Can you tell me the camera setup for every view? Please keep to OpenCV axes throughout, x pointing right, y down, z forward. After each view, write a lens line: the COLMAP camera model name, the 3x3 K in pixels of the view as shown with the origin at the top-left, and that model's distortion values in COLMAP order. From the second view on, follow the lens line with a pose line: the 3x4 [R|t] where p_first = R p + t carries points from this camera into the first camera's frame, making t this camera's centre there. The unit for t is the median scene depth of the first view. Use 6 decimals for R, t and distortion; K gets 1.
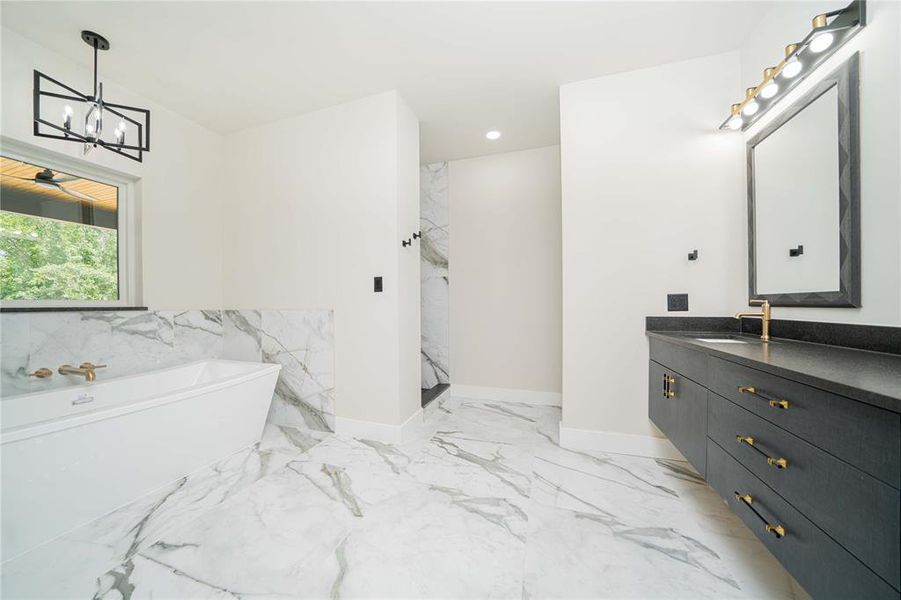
lens RADIAL K [[327.0, 0, 447.5], [0, 327.0, 306.2], [0, 0, 1]] dist [-0.016885, 0.000233]
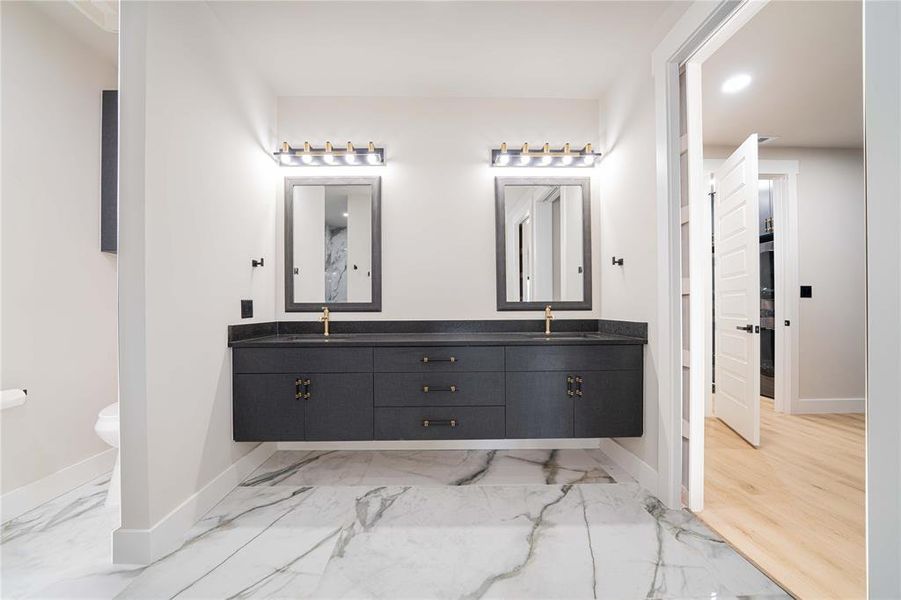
lens RADIAL K [[327.0, 0, 447.5], [0, 327.0, 306.2], [0, 0, 1]] dist [-0.016885, 0.000233]
pose [[-0.328509, -0.002761, 0.944497, -0.476426], [0.011056, 0.999916, 0.006768, -0.025820], [-0.944436, 0.012666, -0.328450, 0.925740]]
